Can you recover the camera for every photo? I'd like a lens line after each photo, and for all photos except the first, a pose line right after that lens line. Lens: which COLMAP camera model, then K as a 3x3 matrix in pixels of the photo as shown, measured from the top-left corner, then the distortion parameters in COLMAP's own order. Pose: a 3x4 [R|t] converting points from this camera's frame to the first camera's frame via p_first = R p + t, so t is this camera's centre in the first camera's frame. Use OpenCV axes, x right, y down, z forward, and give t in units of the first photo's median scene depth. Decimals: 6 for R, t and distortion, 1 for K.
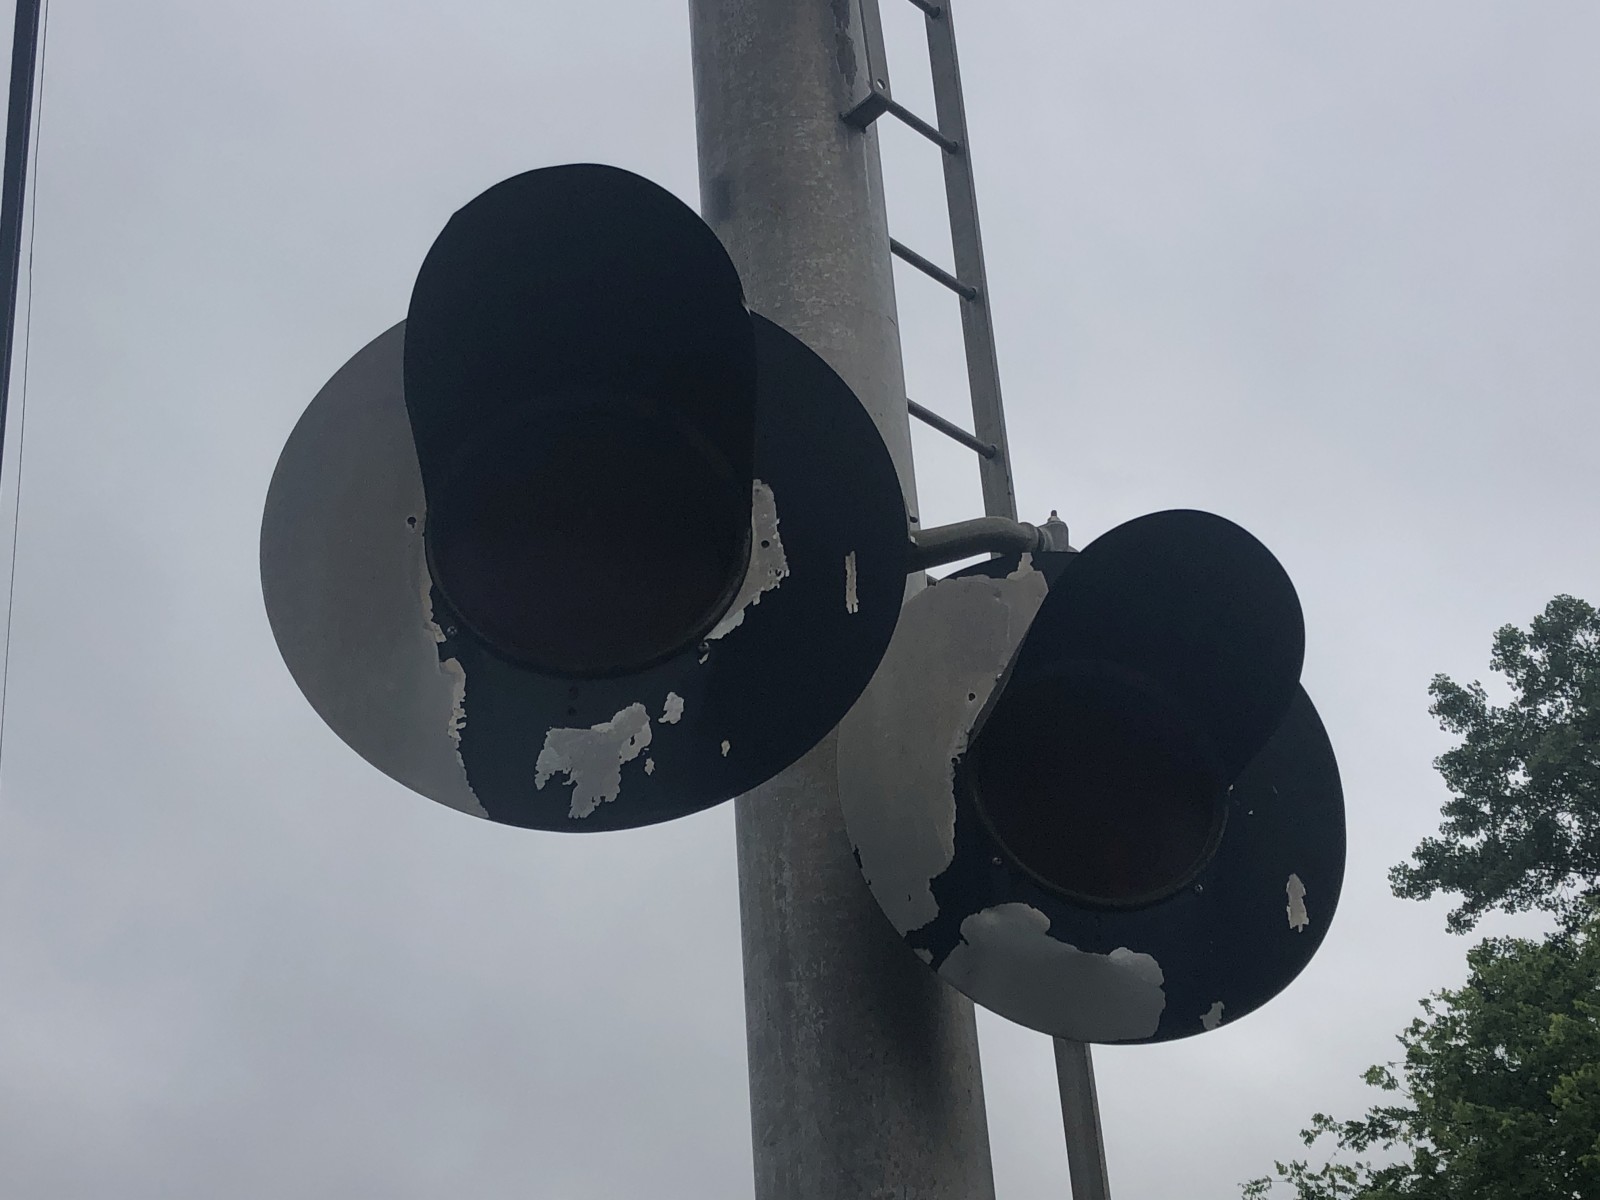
lens RADIAL K [[2253.3, 0, 804.1], [0, 2253.3, 590.0], [0, 0, 1]] dist [0.035924, 0.000000]
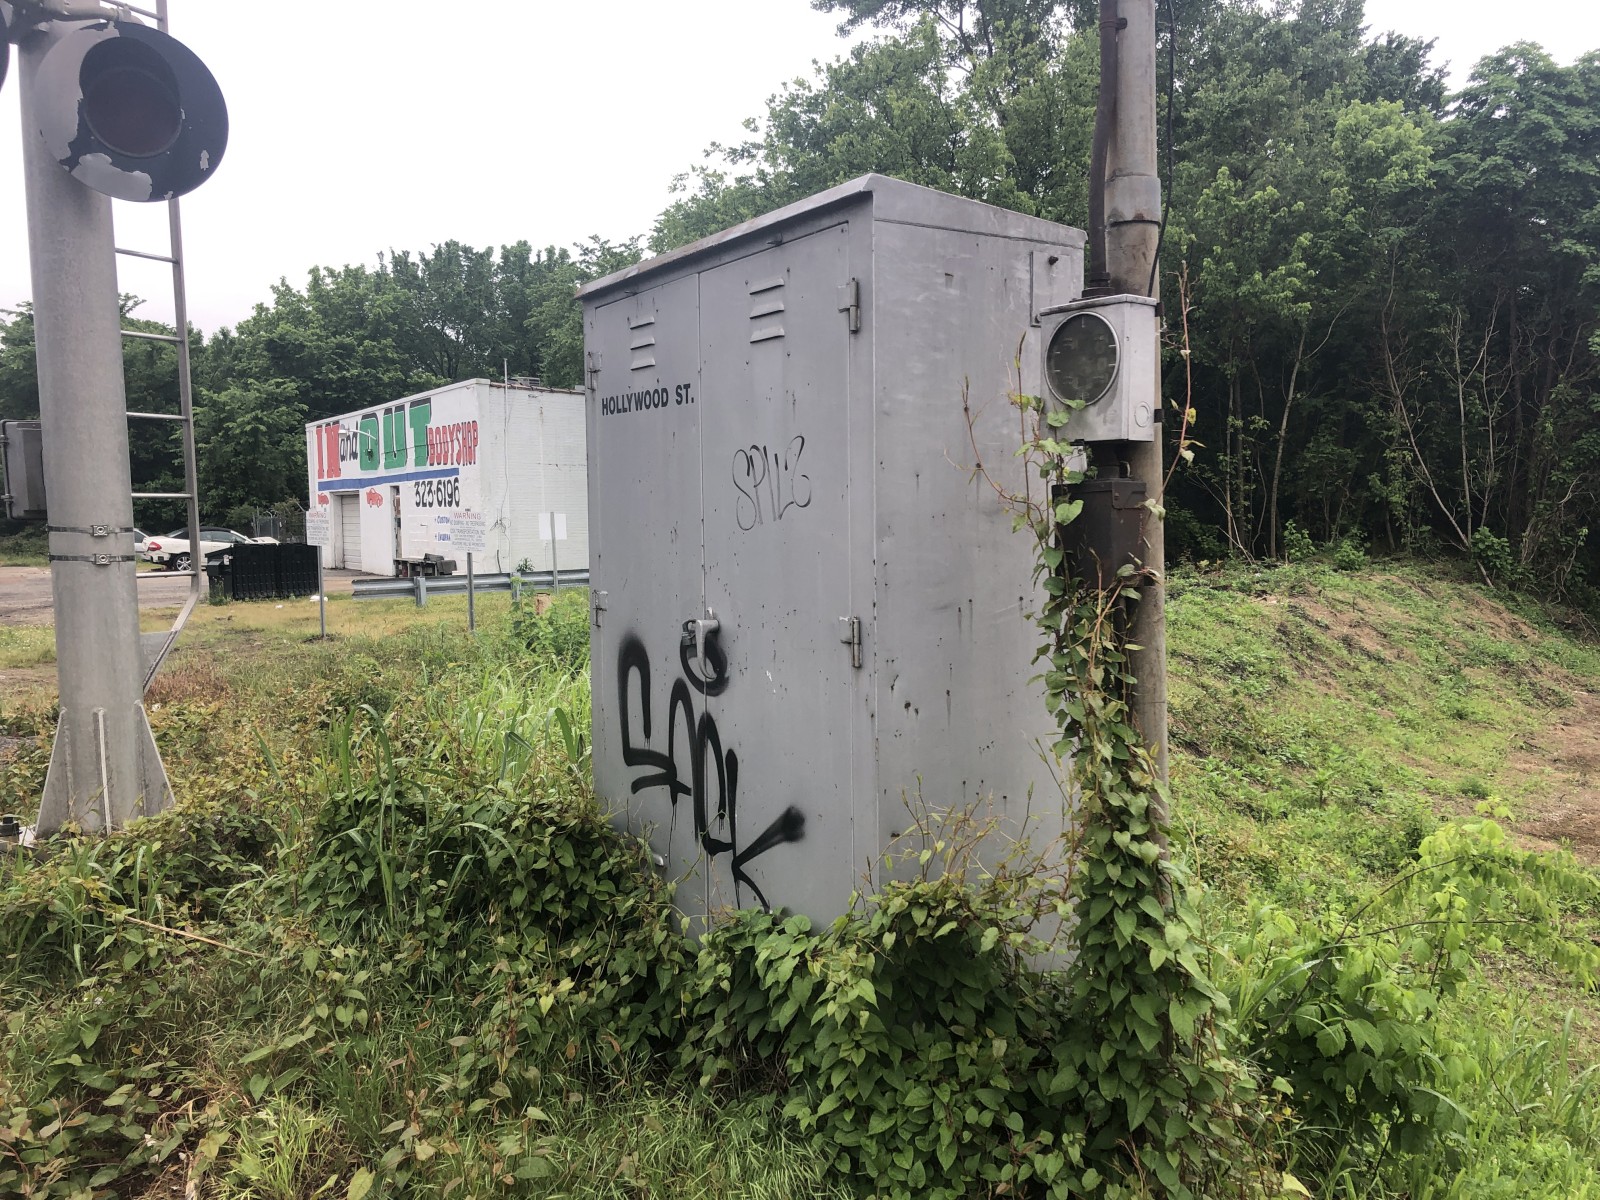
lens RADIAL K [[1306.3, 0, 805.6], [0, 1306.3, 608.4], [0, 0, 1]] dist [0.060874, -0.070290]
pose [[0.970083, 0.029377, 0.240991, 0.052595], [-0.158868, 0.827422, 0.538641, -0.041126], [-0.183577, -0.560812, 0.807335, -0.087182]]
